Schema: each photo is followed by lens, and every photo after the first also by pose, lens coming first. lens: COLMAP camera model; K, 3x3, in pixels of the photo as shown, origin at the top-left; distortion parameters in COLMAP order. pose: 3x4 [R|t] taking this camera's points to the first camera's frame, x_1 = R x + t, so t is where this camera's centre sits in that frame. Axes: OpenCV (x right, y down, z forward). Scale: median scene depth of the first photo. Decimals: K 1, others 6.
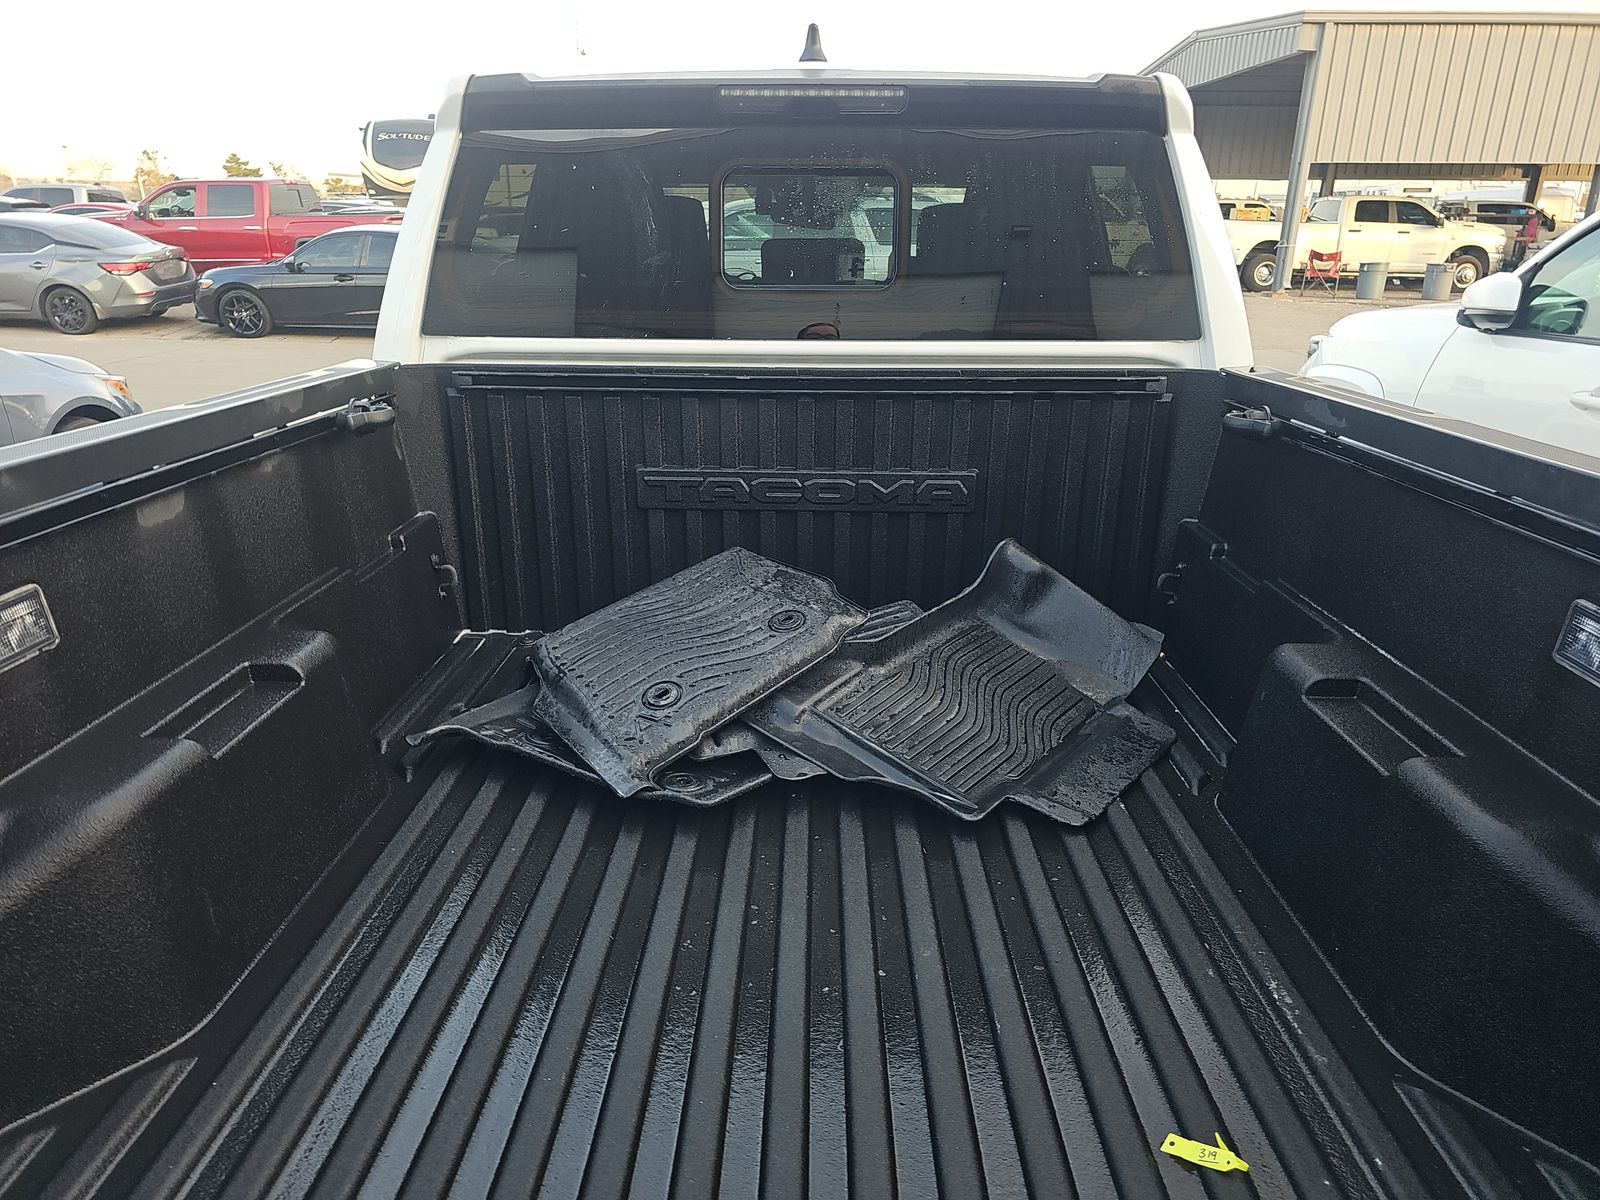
lens RADIAL K [[1071.1, 0, 790.2], [0, 1071.1, 595.1], [0, 0, 1]] dist [0.038321, -0.031284]
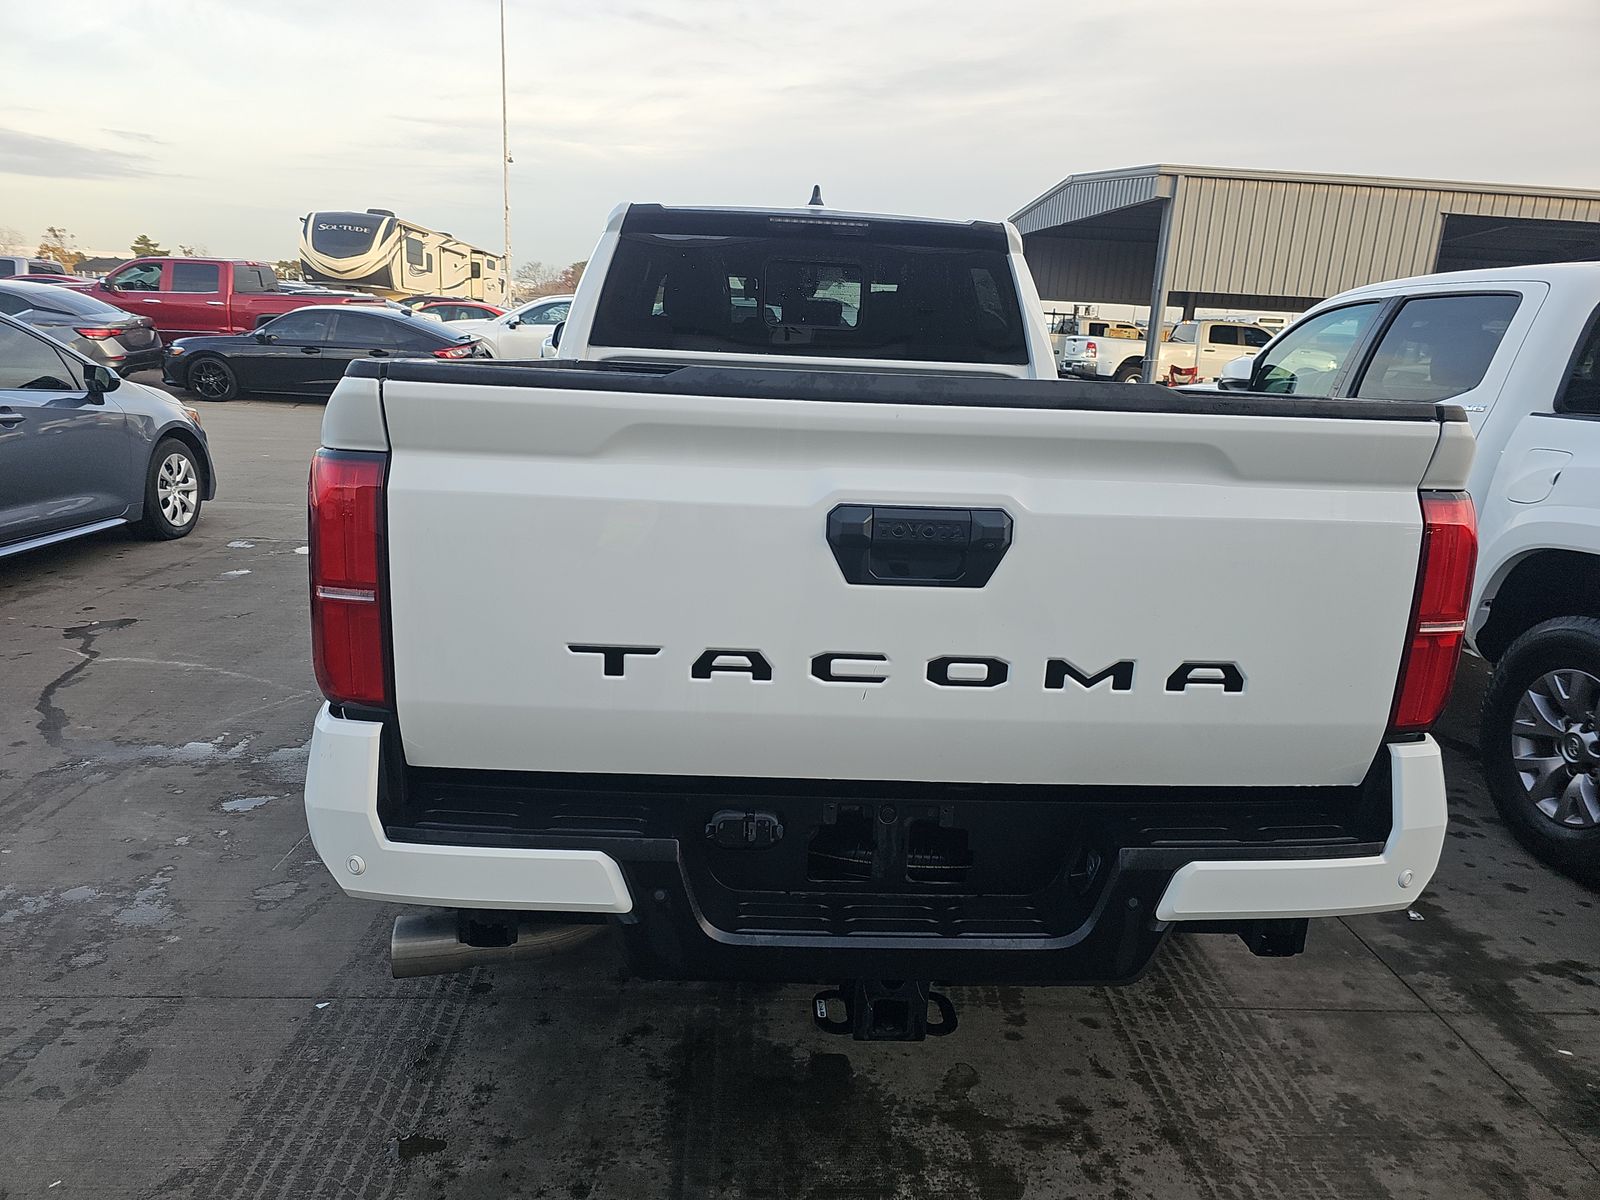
lens RADIAL K [[1048.3, 0, 794.7], [0, 1048.3, 571.5], [0, 0, 1]] dist [0.061285, -0.053789]
pose [[0.995643, 0.020210, 0.091026, -0.017911], [-0.010475, 0.994293, -0.106172, 0.032895], [-0.092653, 0.104756, 0.990173, -0.074002]]
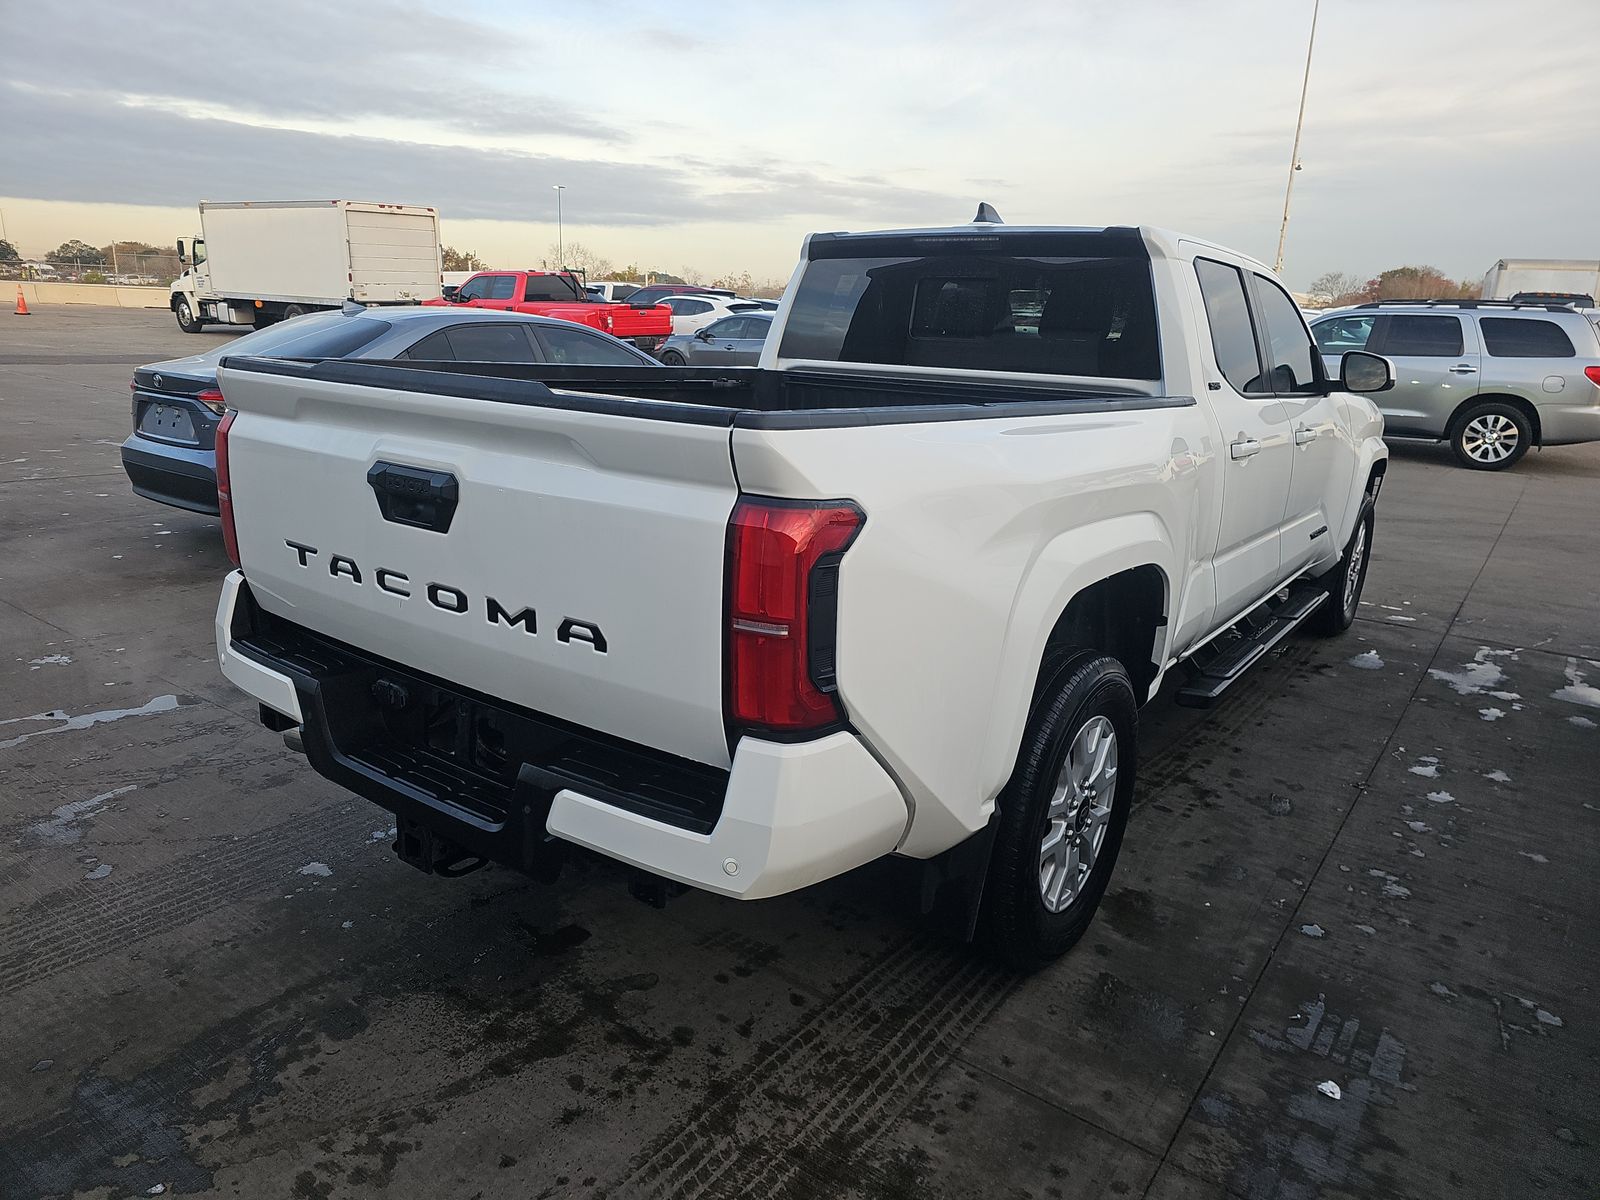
lens RADIAL K [[1048.3, 0, 794.7], [0, 1048.3, 571.5], [0, 0, 1]] dist [0.061285, -0.053789]
pose [[0.826585, 0.155807, -0.540816, 0.091685], [-0.213003, 0.976044, -0.044359, 0.026321], [0.520948, 0.151862, 0.839971, -0.065739]]
